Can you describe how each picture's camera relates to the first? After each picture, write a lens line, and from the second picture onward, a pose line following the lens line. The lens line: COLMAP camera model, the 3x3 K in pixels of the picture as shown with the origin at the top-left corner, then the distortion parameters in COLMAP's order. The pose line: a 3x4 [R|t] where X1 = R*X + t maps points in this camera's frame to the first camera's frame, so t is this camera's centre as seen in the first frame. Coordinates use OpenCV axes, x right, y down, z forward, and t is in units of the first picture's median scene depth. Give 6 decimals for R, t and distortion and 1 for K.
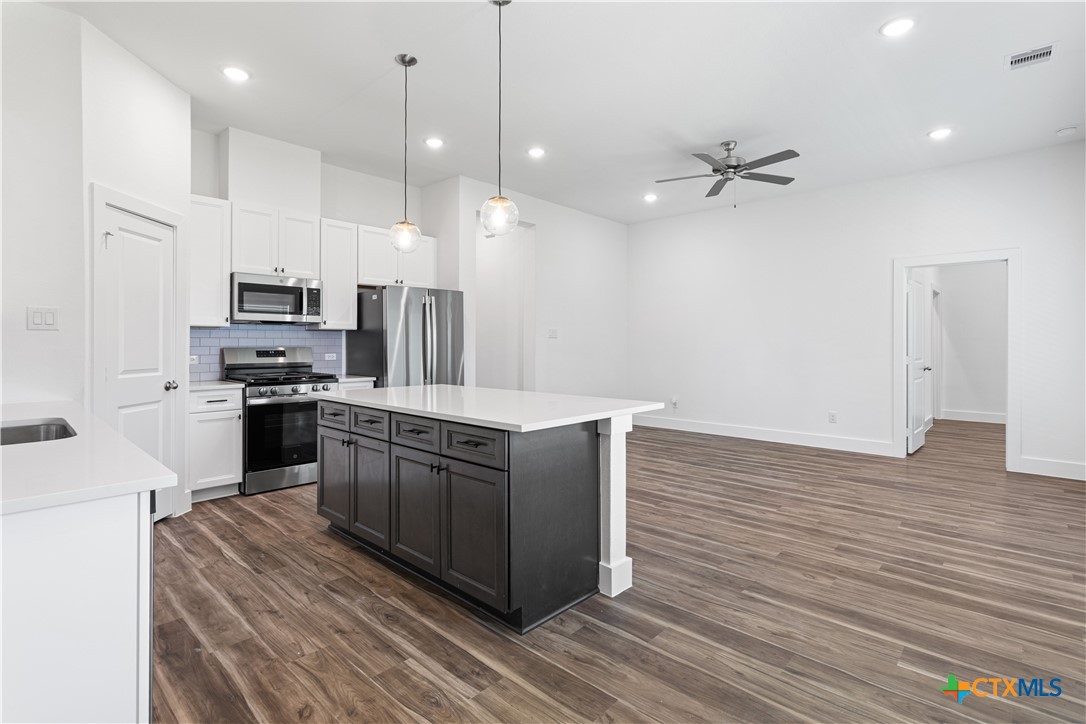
lens RADIAL K [[520.5, 0, 537.4], [0, 520.5, 345.7], [0, 0, 1]] dist [-0.000474, 0.001430]
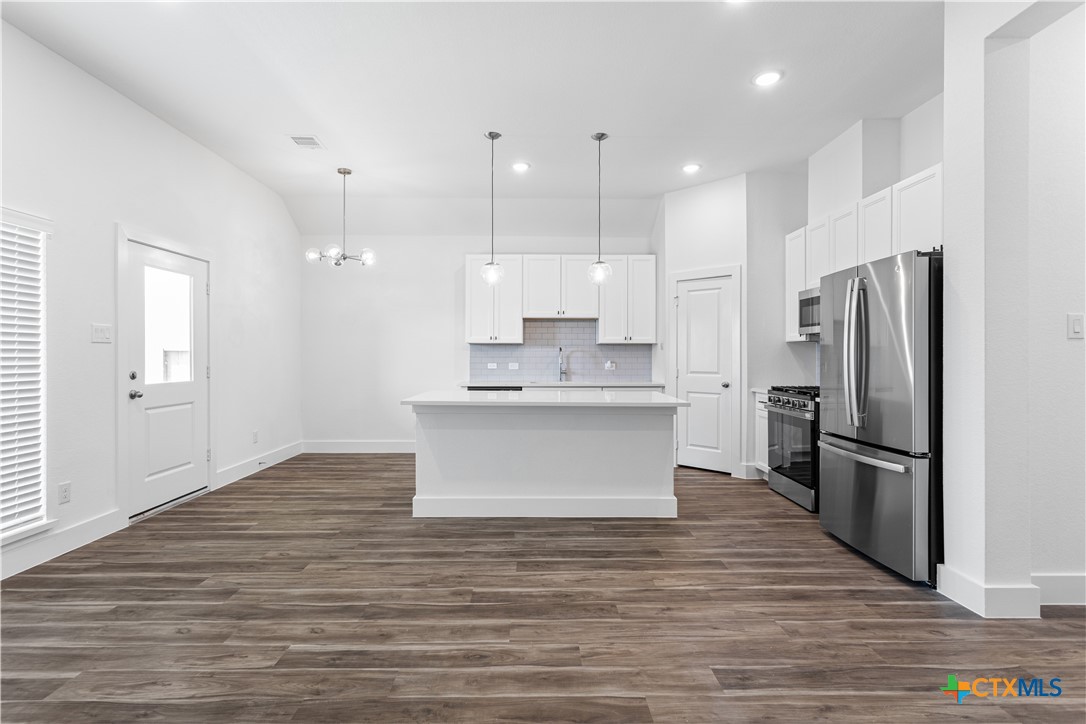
lens RADIAL K [[517.6, 0, 536.3], [0, 517.6, 356.5], [0, 0, 1]] dist [0.001062, 0.000677]
pose [[-0.723659, -0.000758, -0.690158, 0.610941], [-0.003776, 0.999989, 0.002861, -0.003978], [0.690148, 0.004676, -0.723653, 1.487547]]
